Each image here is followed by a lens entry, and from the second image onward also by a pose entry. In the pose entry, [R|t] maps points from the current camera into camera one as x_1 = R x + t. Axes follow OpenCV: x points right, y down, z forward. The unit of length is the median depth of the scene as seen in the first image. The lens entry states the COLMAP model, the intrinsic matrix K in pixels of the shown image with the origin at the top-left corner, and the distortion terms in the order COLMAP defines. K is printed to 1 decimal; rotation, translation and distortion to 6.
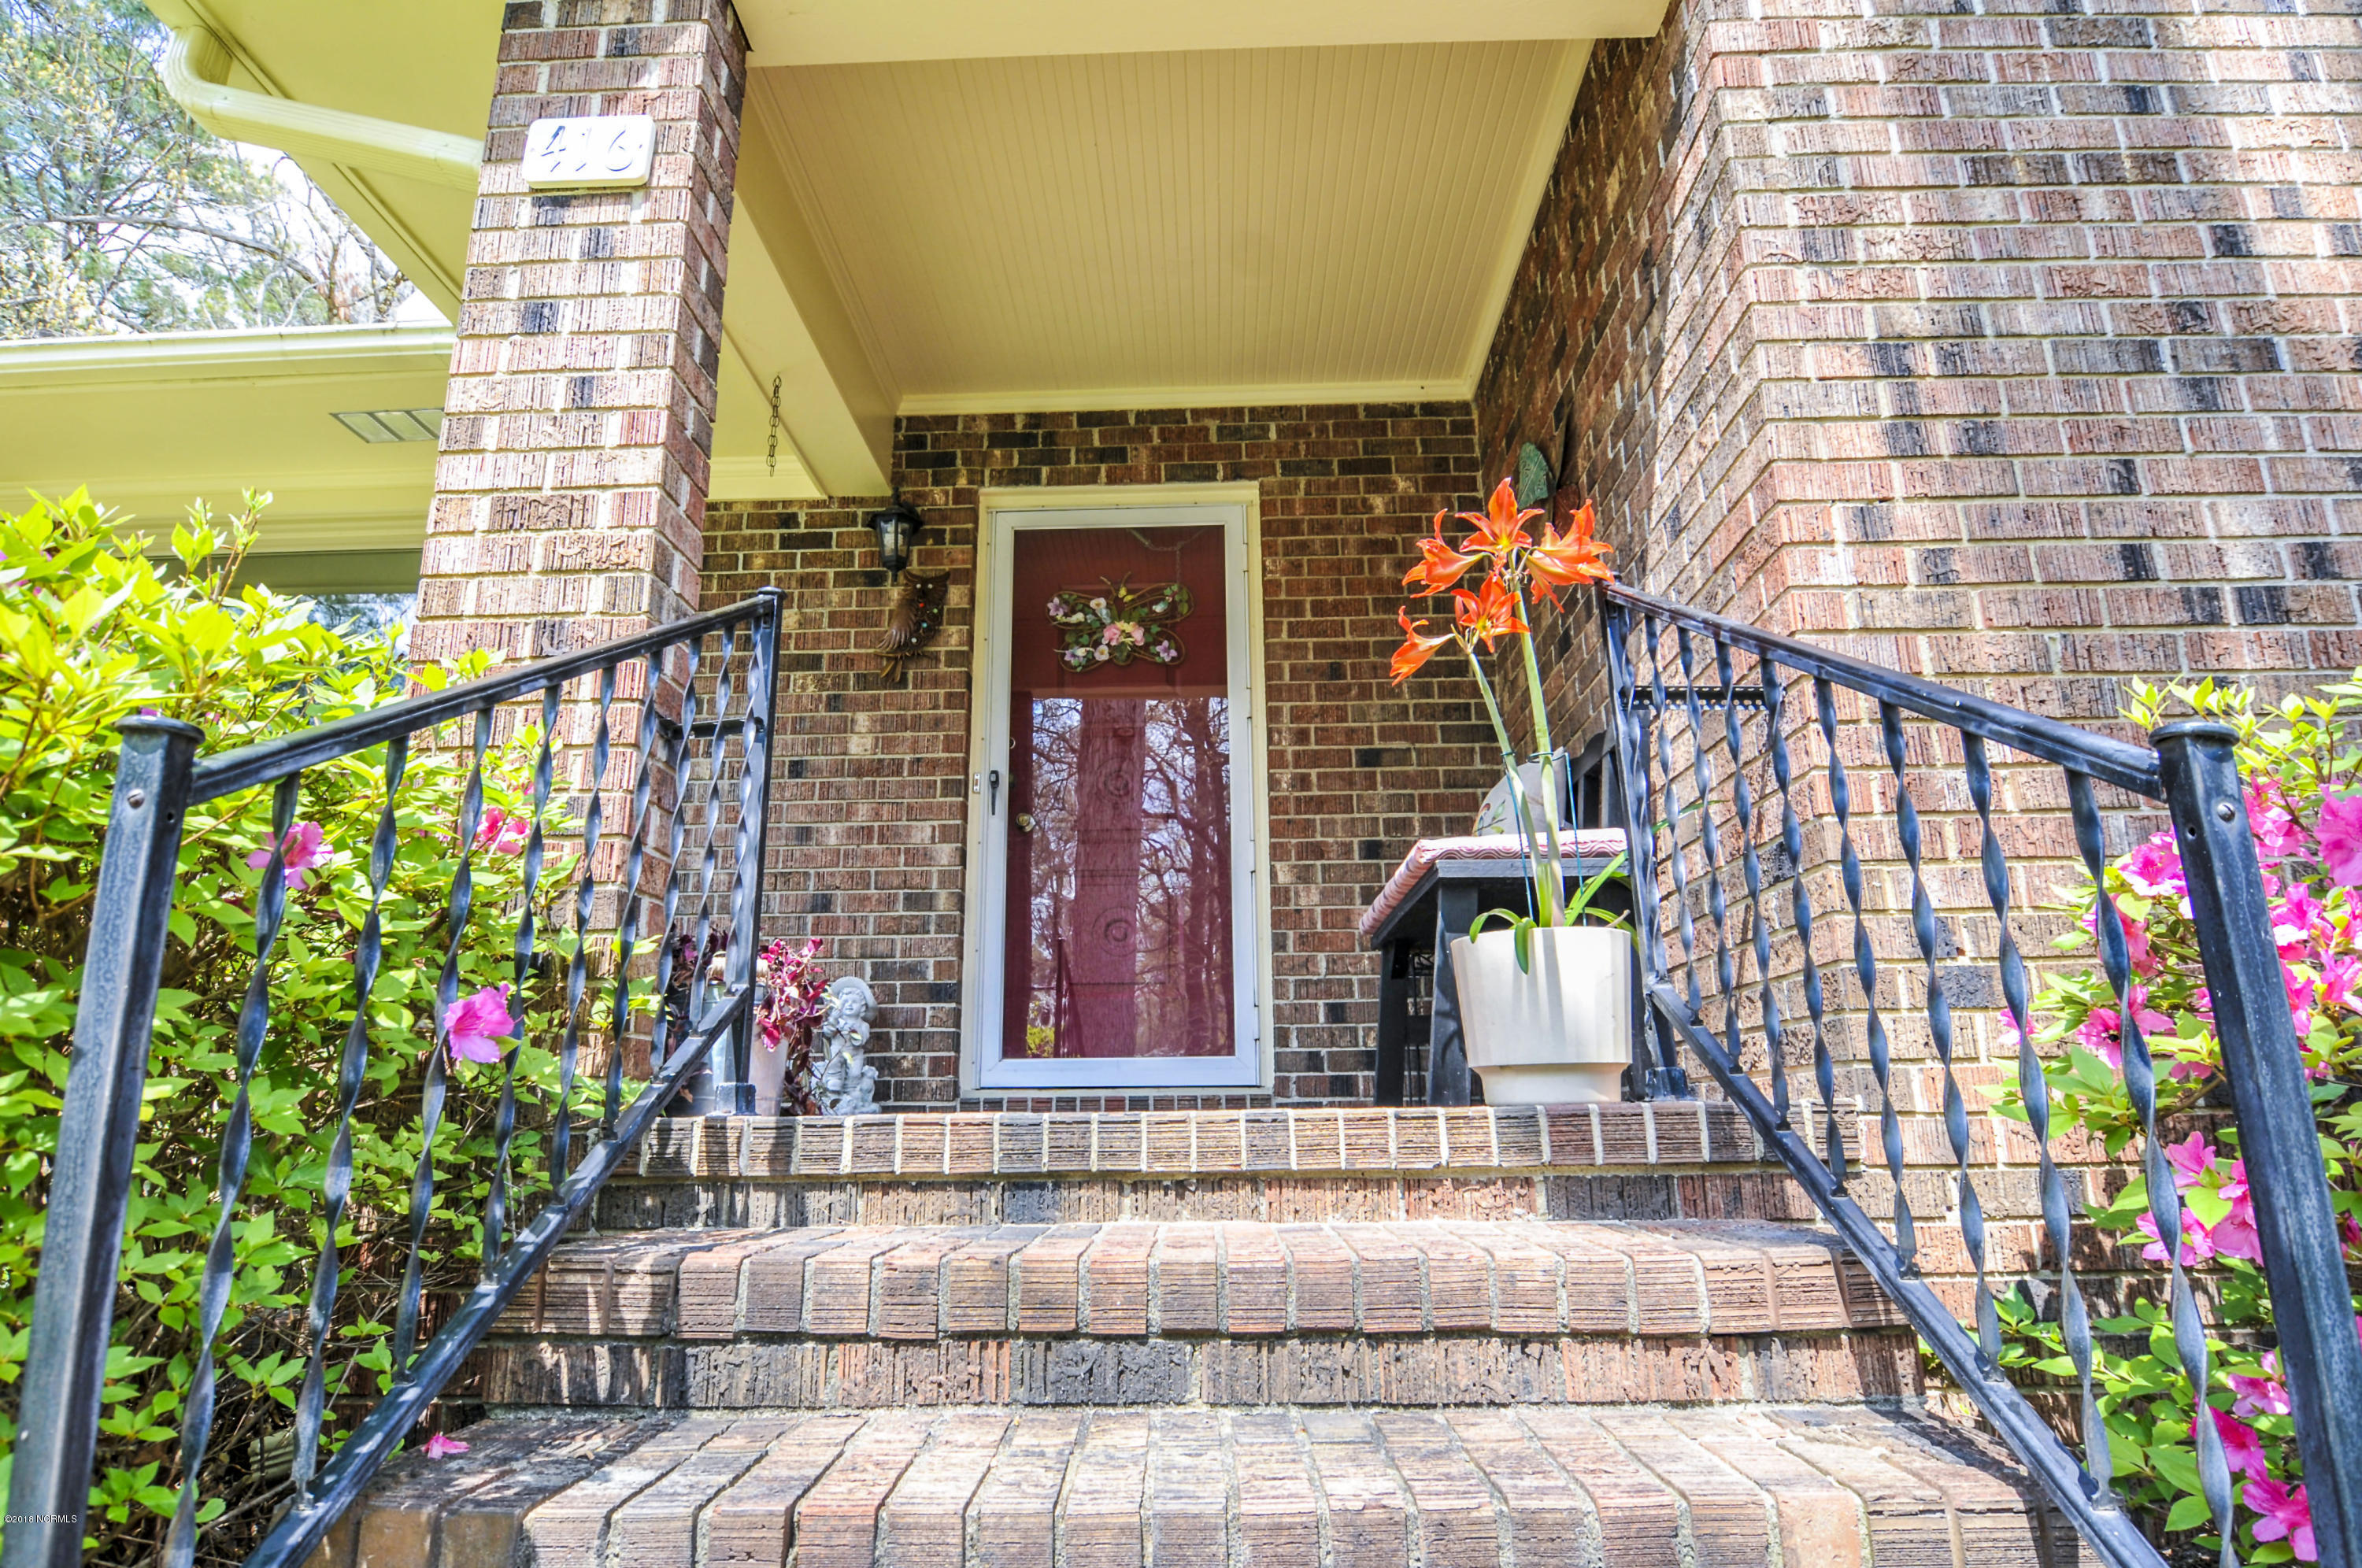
lens RADIAL K [[1295.7, 0, 1180.9], [0, 1295.7, 792.2], [0, 0, 1]] dist [-0.007032, -0.001450]
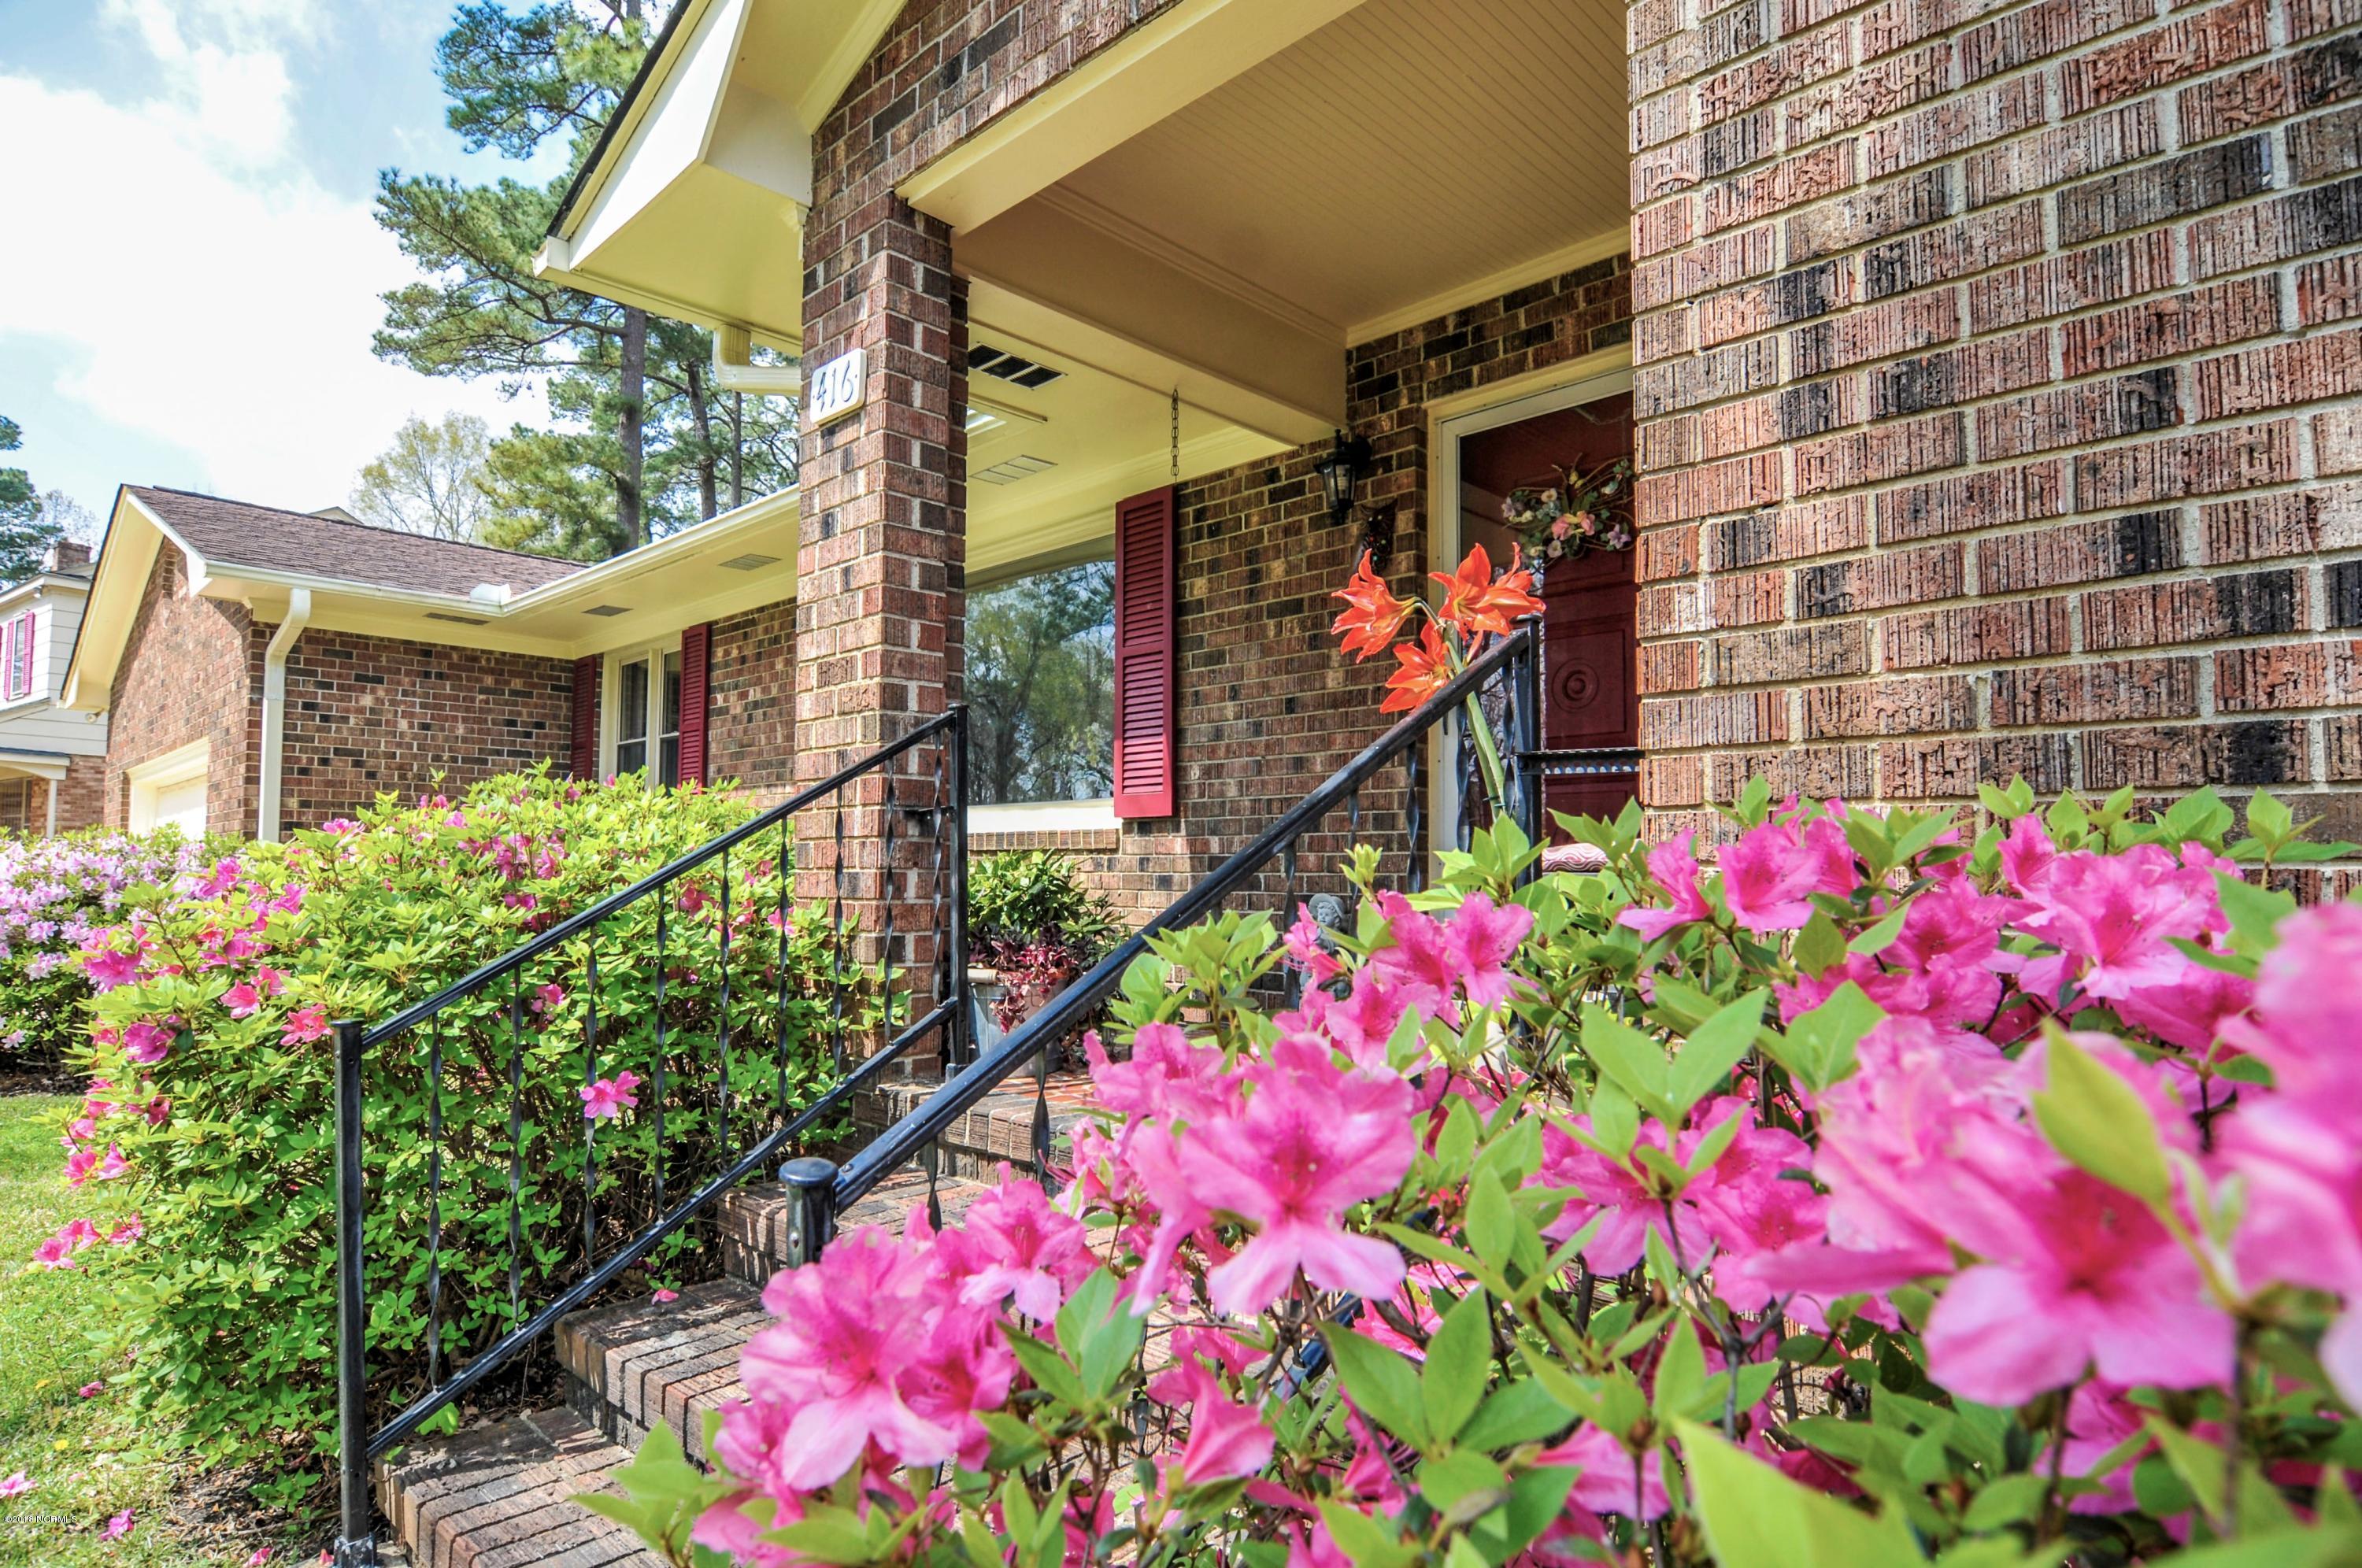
lens RADIAL K [[1295.7, 0, 1139.5], [0, 1295.7, 802.8], [0, 0, 1]] dist [-0.007032, -0.001450]
pose [[0.724587, -0.030465, -0.688510, 0.780057], [0.164616, 0.977756, 0.129978, -0.208745], [0.669235, -0.207520, 0.713484, 0.153163]]
